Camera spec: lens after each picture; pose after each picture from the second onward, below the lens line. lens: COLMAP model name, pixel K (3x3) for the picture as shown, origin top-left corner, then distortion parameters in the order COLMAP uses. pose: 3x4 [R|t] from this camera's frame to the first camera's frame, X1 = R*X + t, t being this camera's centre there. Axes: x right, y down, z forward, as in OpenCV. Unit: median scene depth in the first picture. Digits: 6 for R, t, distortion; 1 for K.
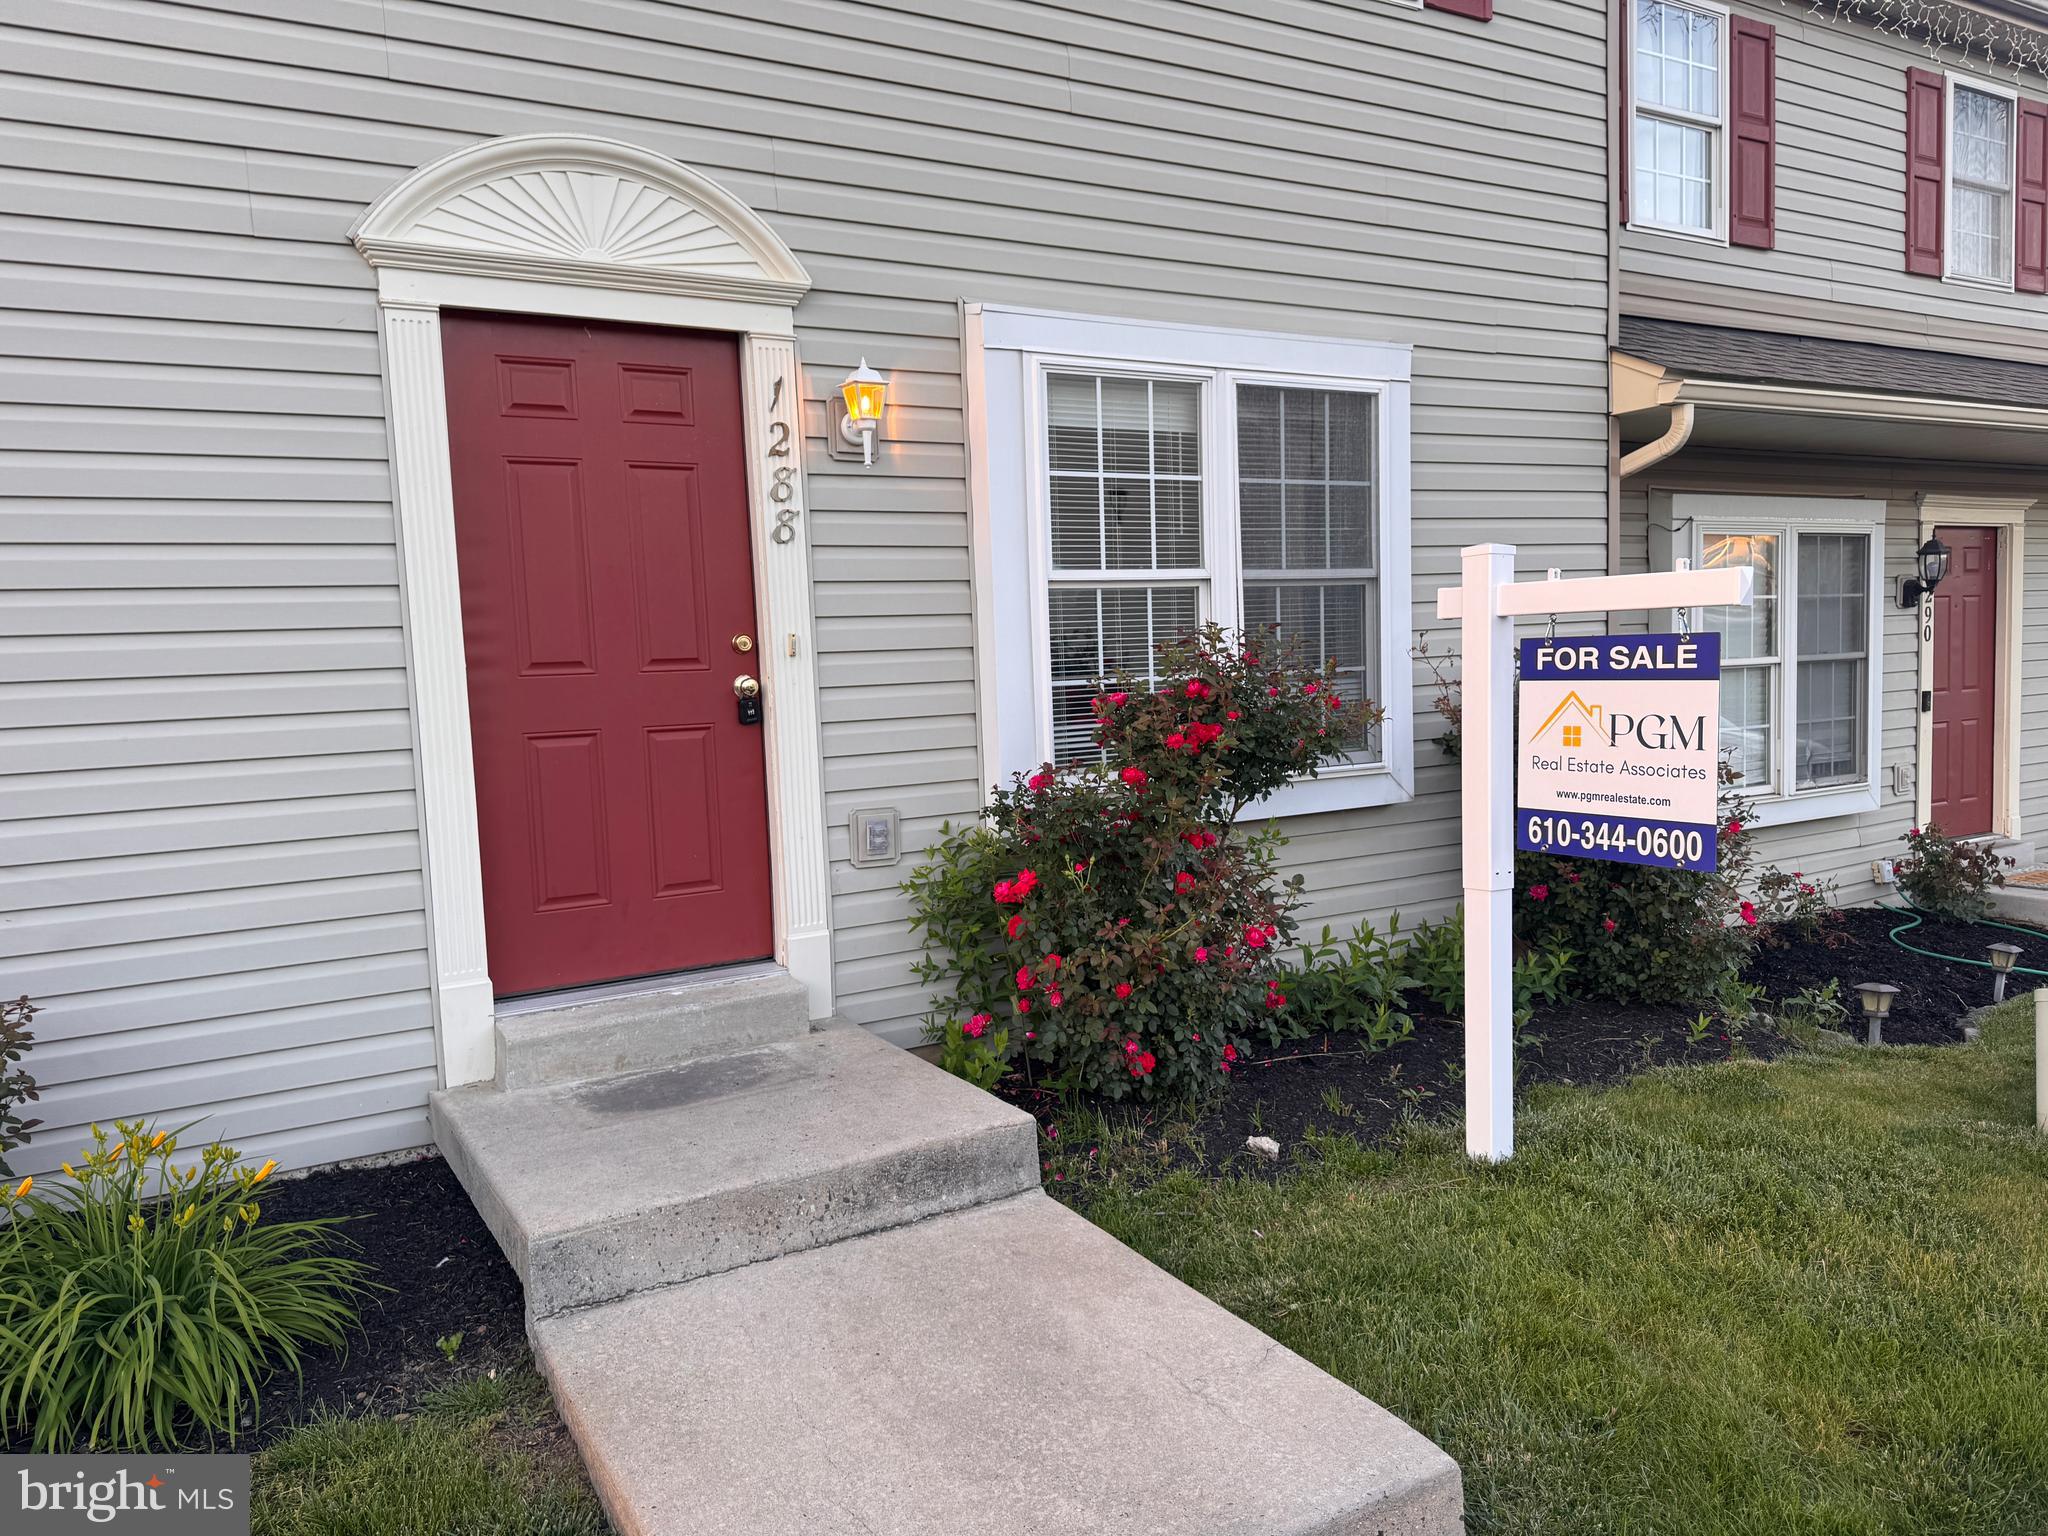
lens RADIAL K [[1432.4, 0, 1024.0], [0, 1432.4, 768.0], [0, 0, 1]] dist [0.068524, -0.074409]
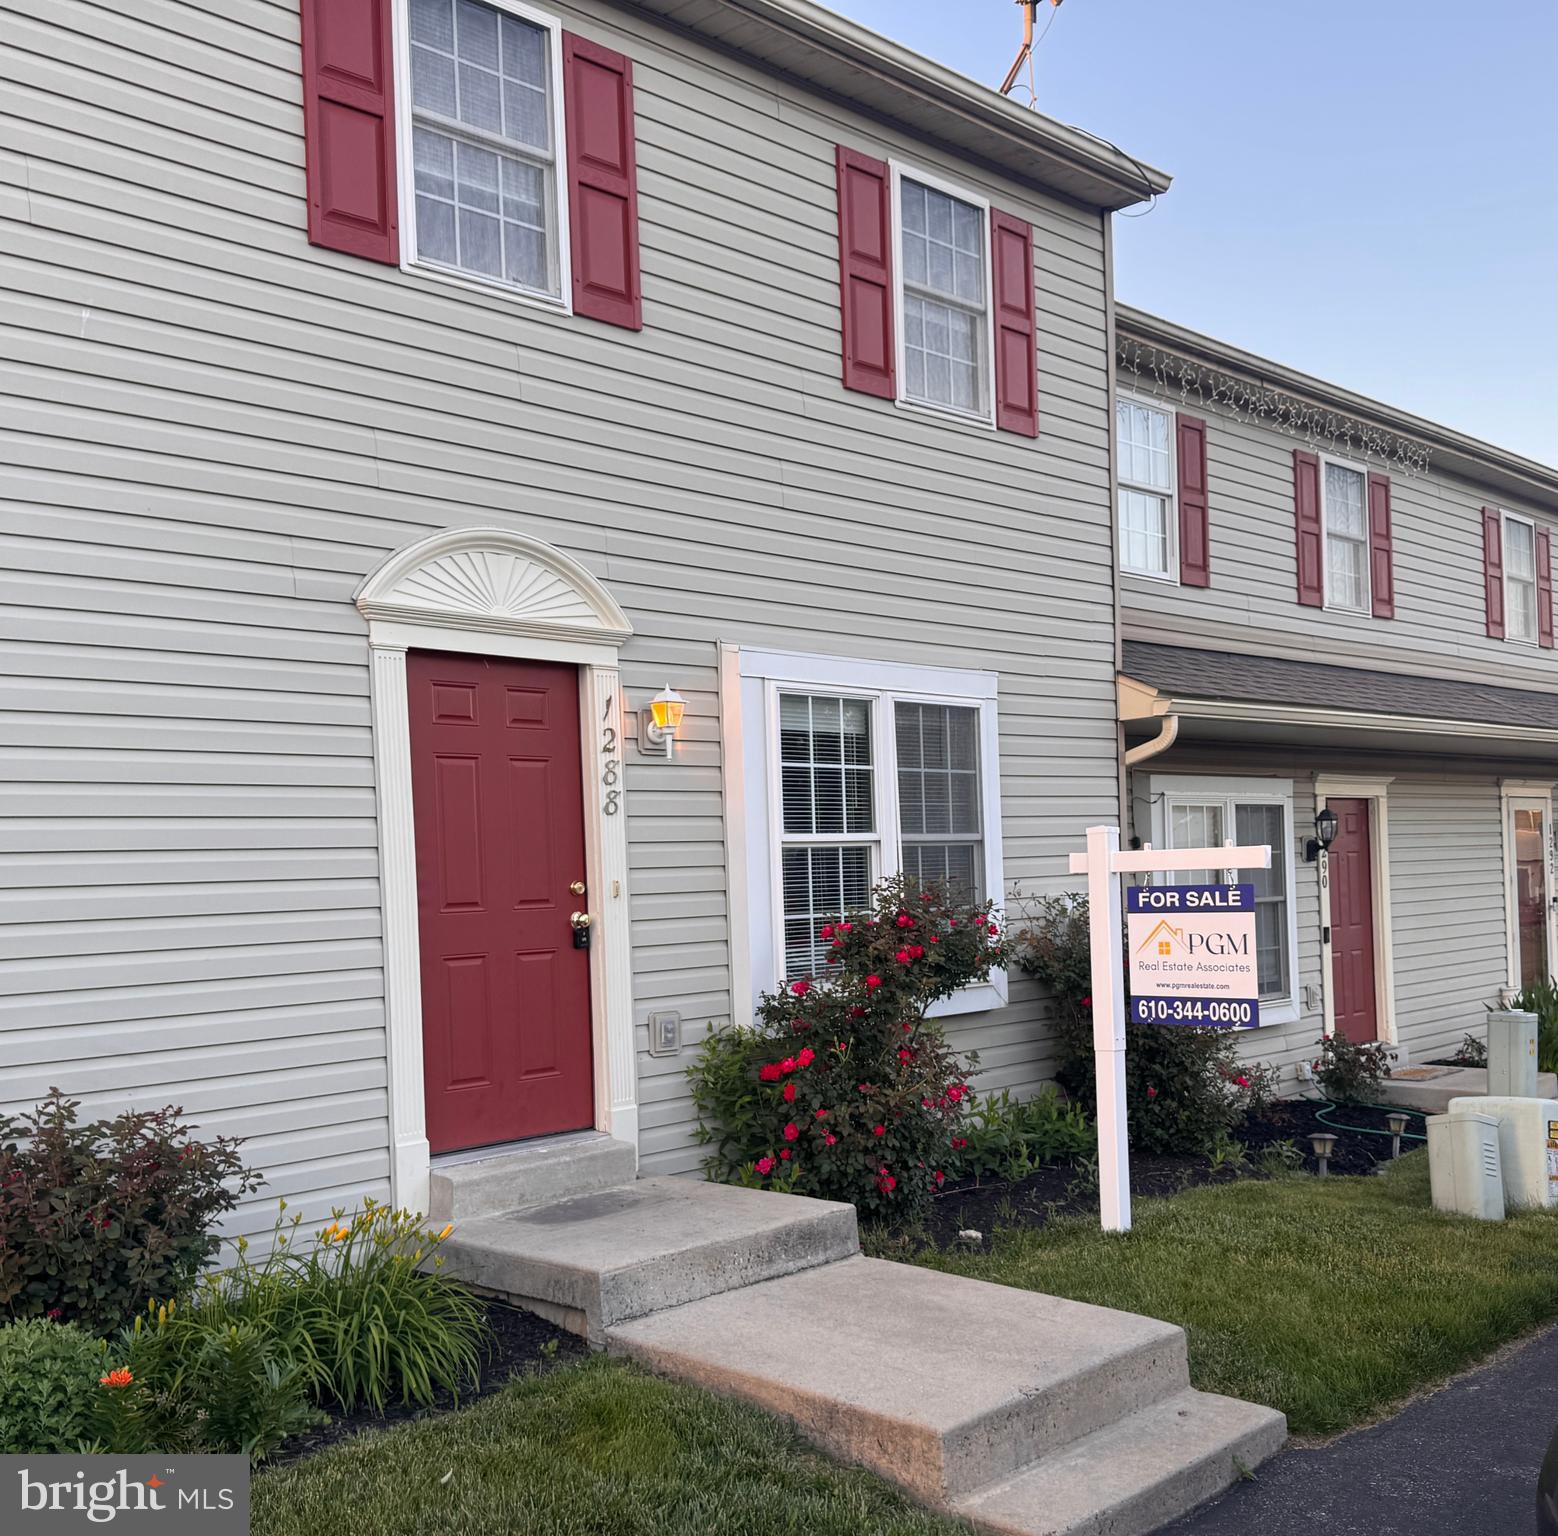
lens RADIAL K [[1649.5, 0, 798.4], [0, 1649.5, 879.0], [0, 0, 1]] dist [0.207951, -0.446645]
pose [[0.963027, 0.002840, 0.269391, -0.408689], [0.021467, 0.995956, -0.087239, 0.043457], [-0.268550, 0.089797, 0.959071, -0.532116]]
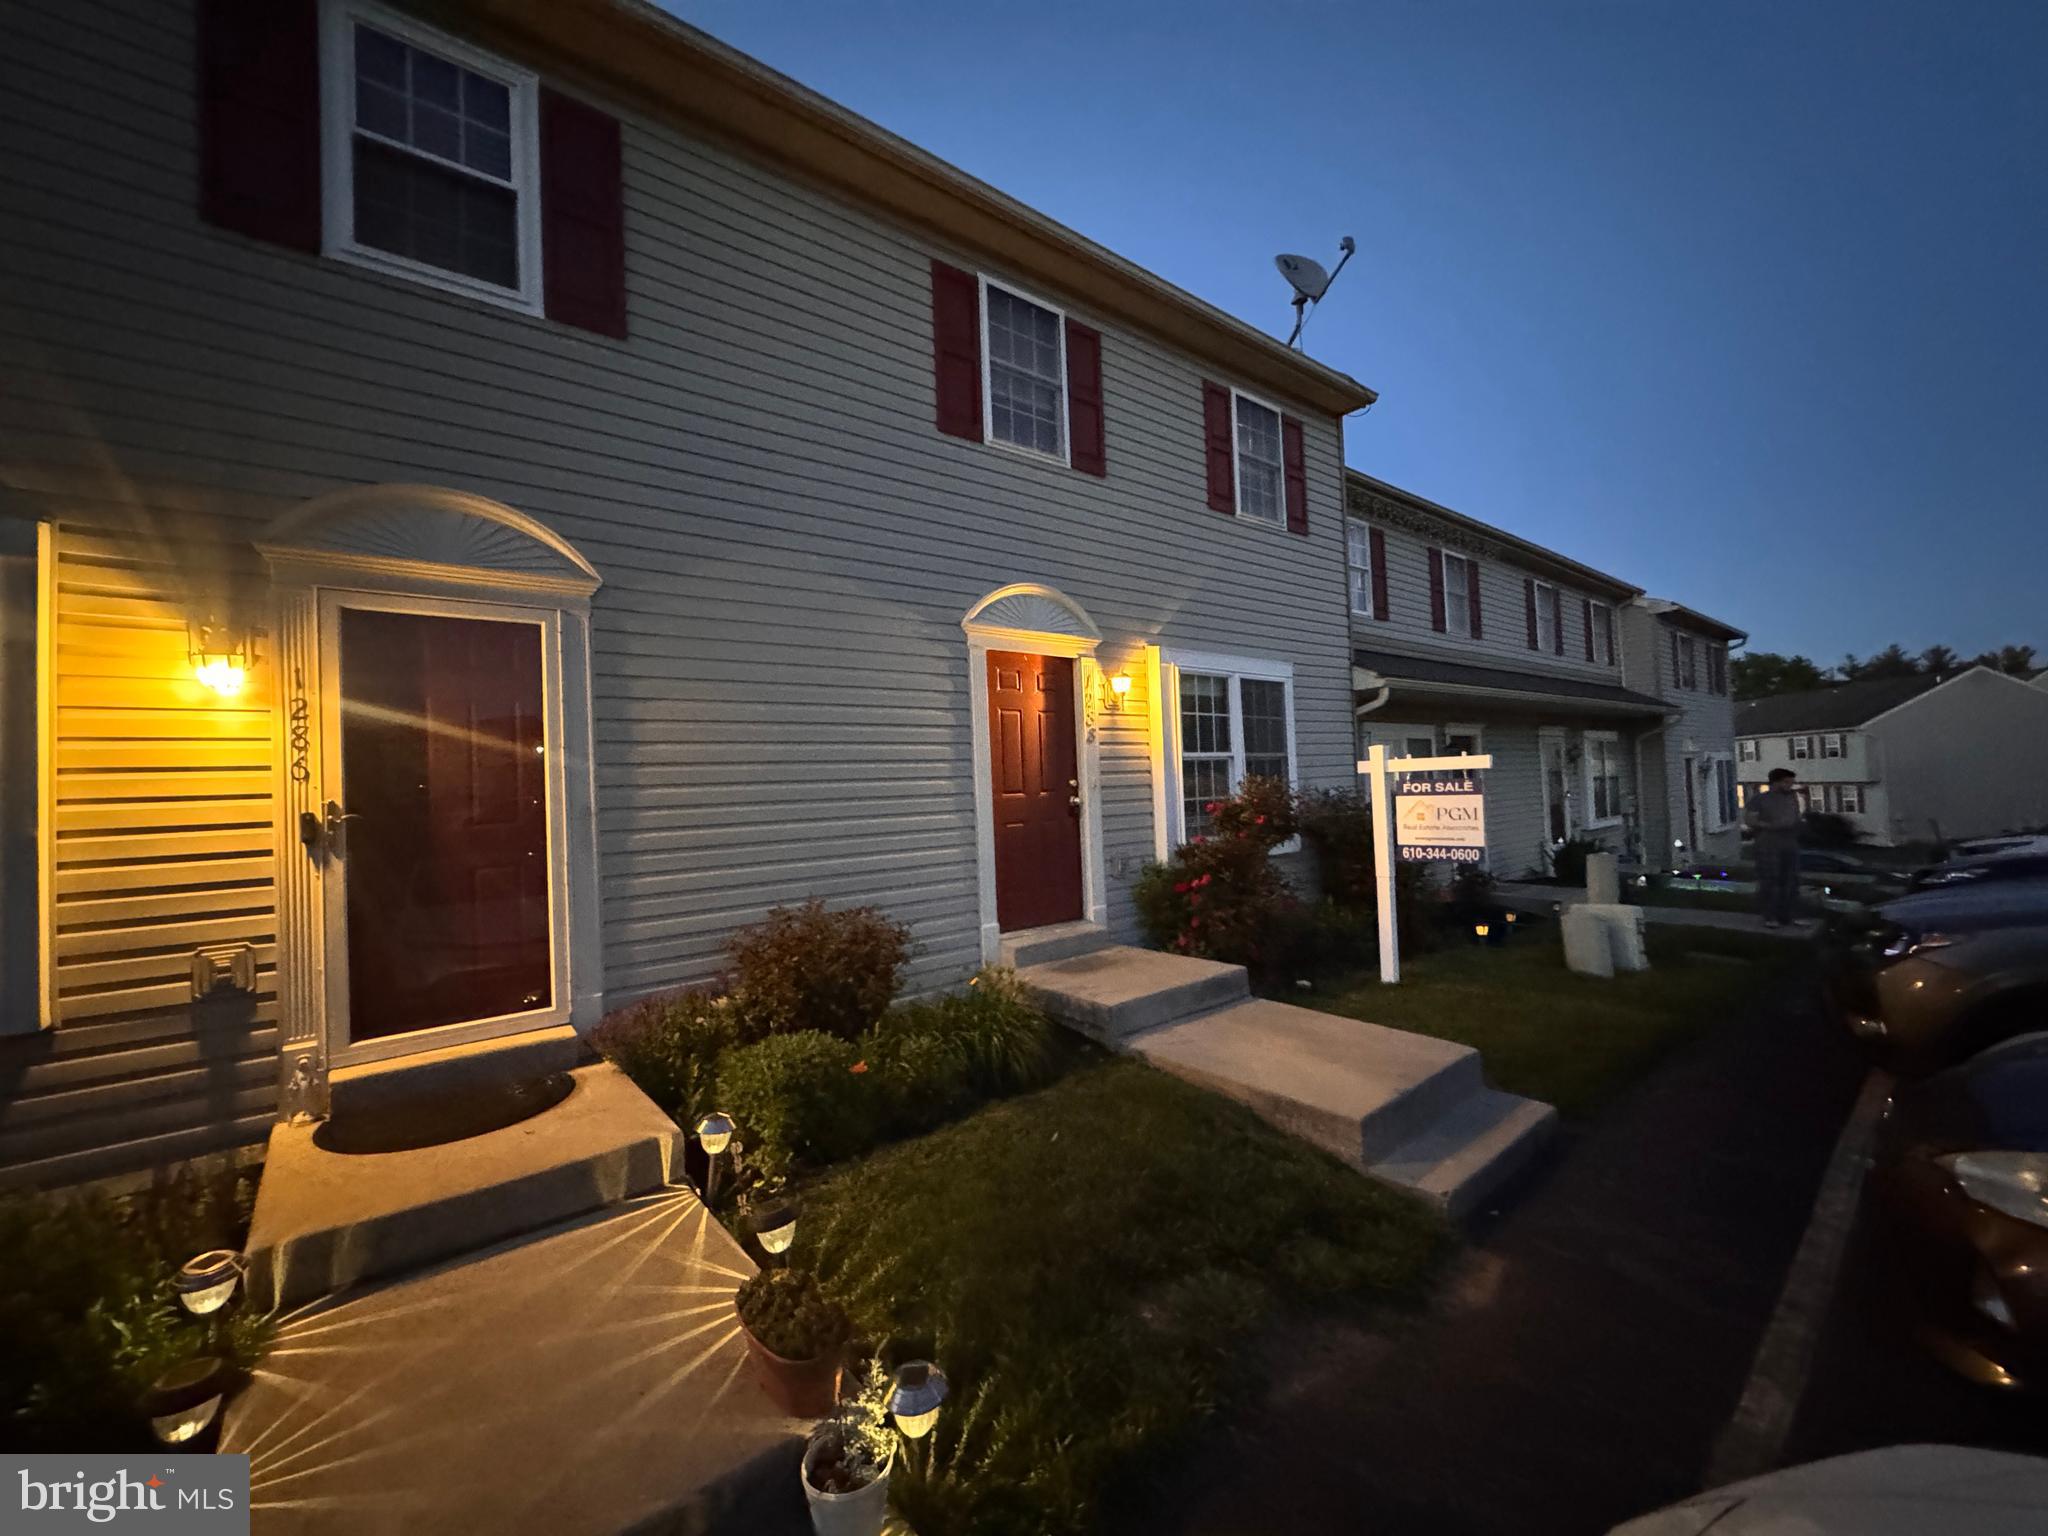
lens RADIAL K [[813.5, 0, 1017.0], [0, 813.5, 768.6], [0, 0, 1]] dist [-0.008491, -0.000112]
pose [[0.988129, 0.002393, 0.153609, -0.488728], [0.014744, 0.993786, -0.110328, 0.036641], [-0.152918, 0.111283, 0.981953, -0.311062]]
